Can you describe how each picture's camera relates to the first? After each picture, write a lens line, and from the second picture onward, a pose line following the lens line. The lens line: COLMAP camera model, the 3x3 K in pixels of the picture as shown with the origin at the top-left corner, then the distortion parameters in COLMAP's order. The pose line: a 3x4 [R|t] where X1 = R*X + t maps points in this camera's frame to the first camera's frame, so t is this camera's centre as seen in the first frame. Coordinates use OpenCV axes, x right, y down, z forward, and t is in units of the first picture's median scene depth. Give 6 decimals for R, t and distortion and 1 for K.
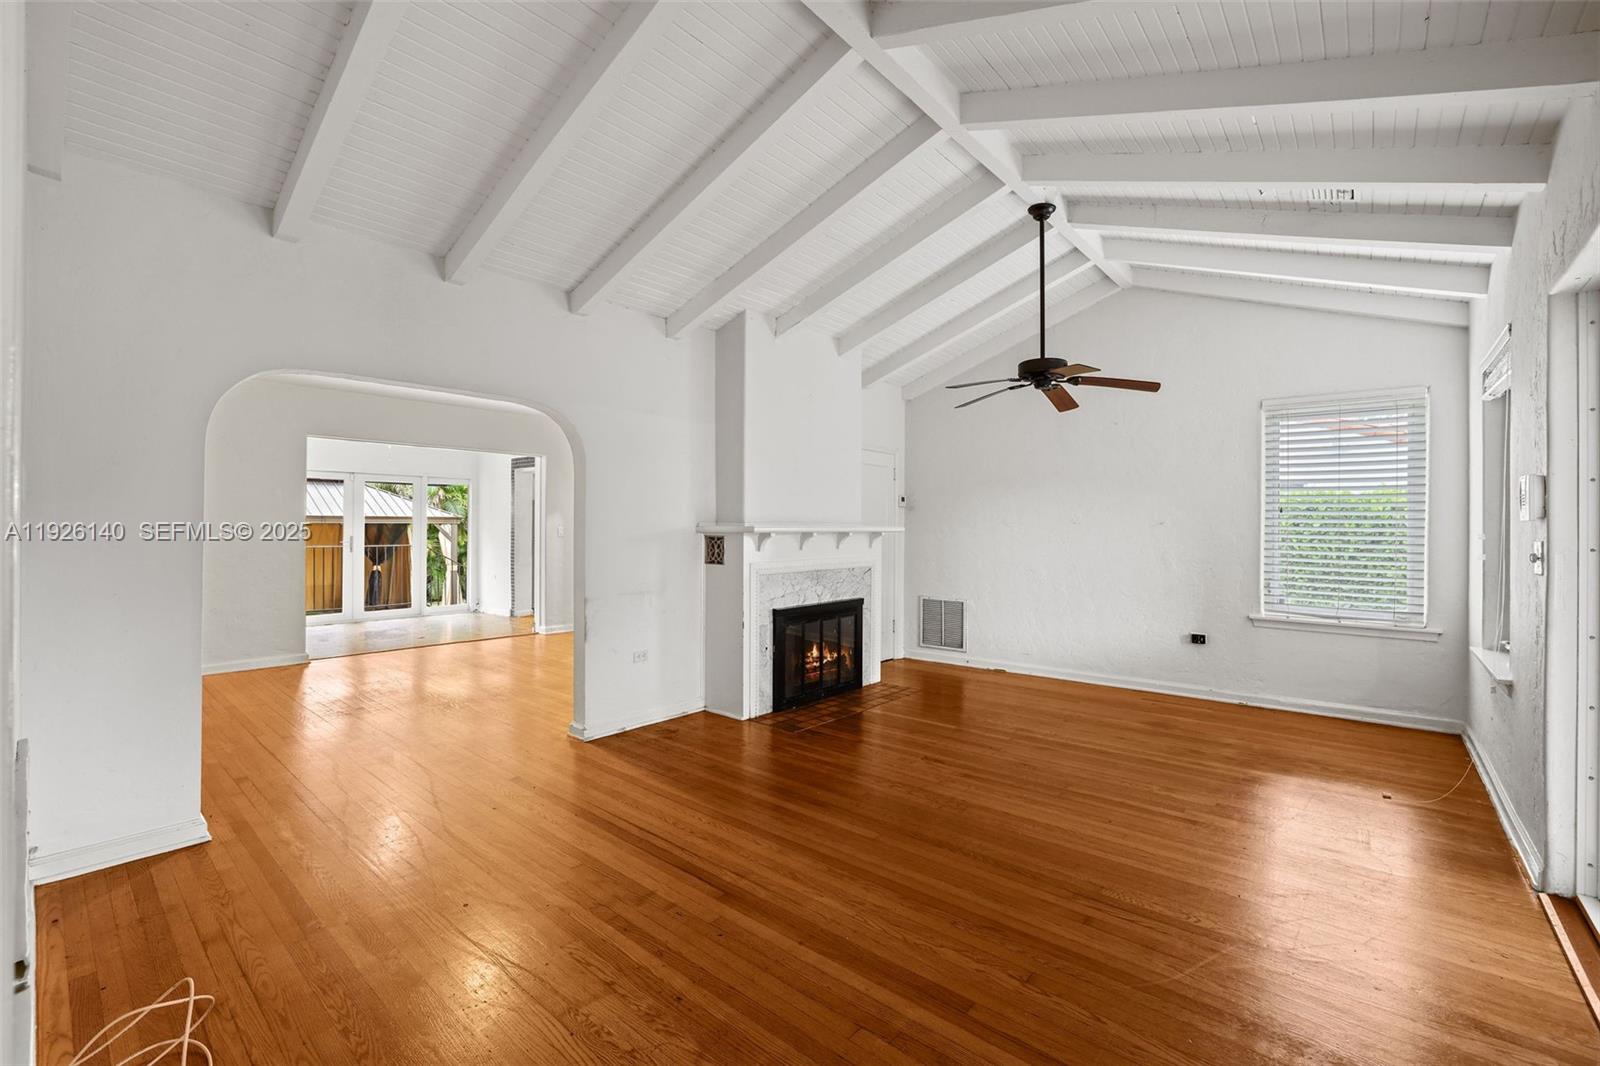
lens RADIAL K [[693.6, 0, 819.3], [0, 693.6, 540.7], [0, 0, 1]] dist [-0.044949, 0.014794]
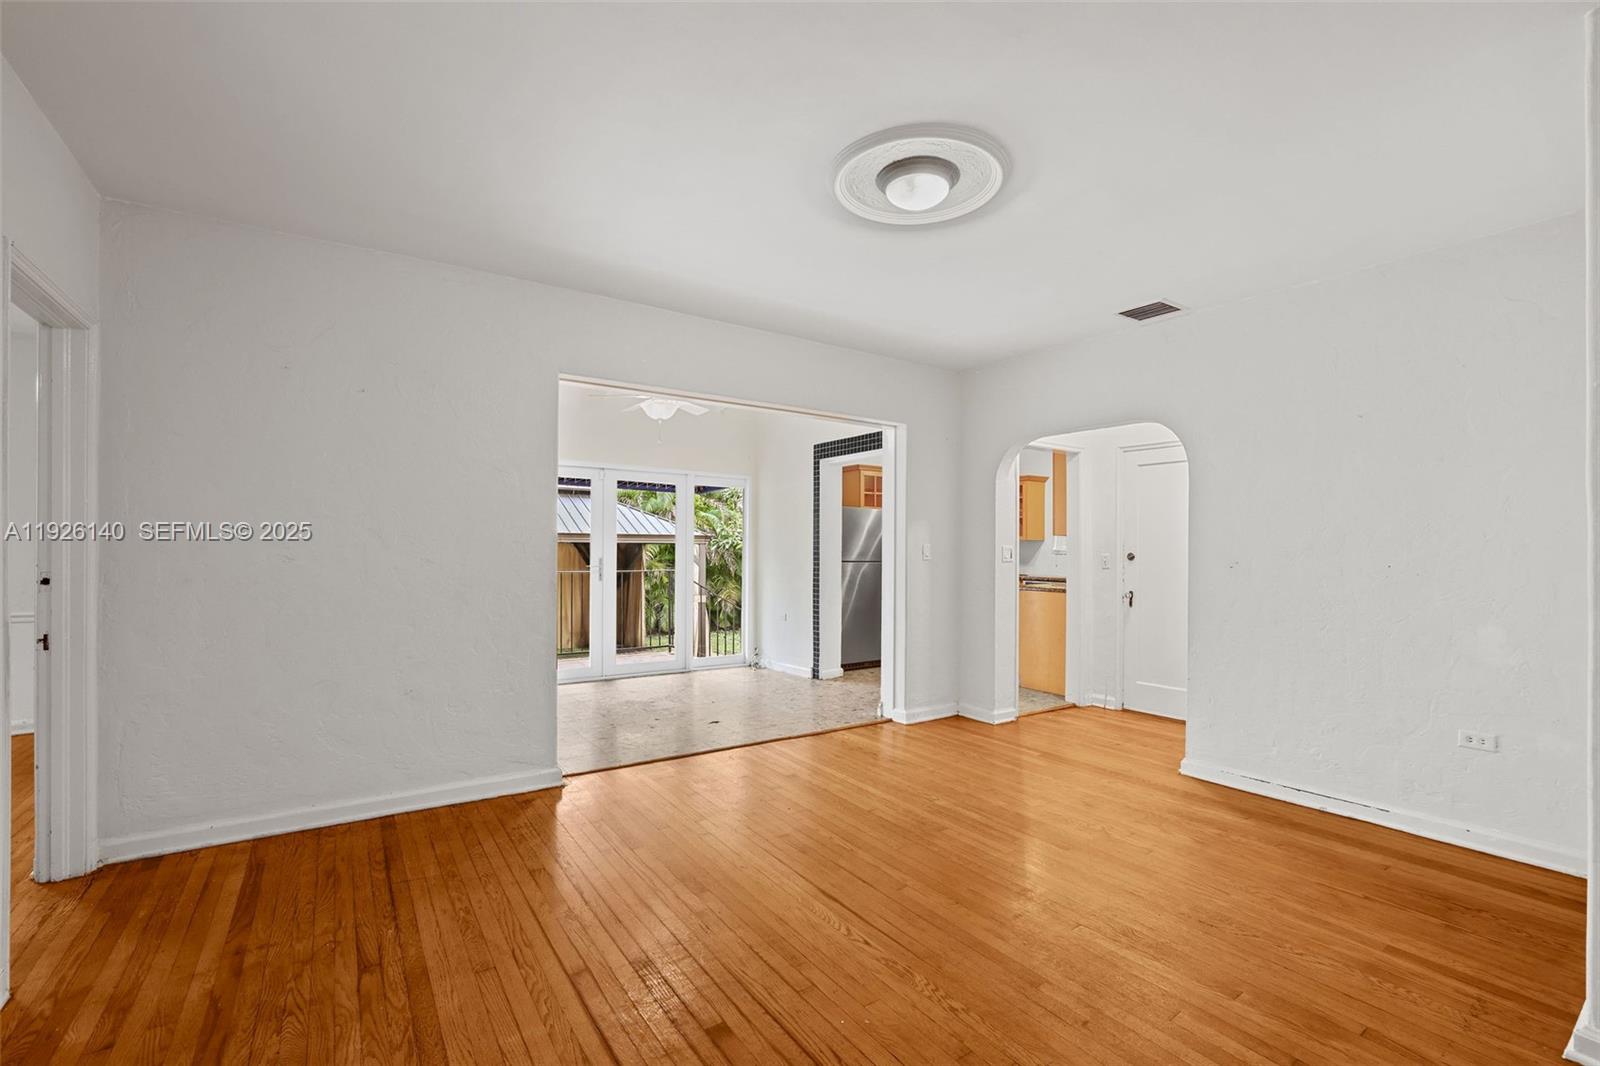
lens RADIAL K [[693.6, 0, 790.7], [0, 693.6, 571.2], [0, 0, 1]] dist [-0.044949, 0.014794]
pose [[0.957999, 0.006227, -0.286704, -0.503146], [-0.003679, 0.999949, 0.009427, -0.002127], [0.286748, -0.007977, 0.957973, 0.601245]]
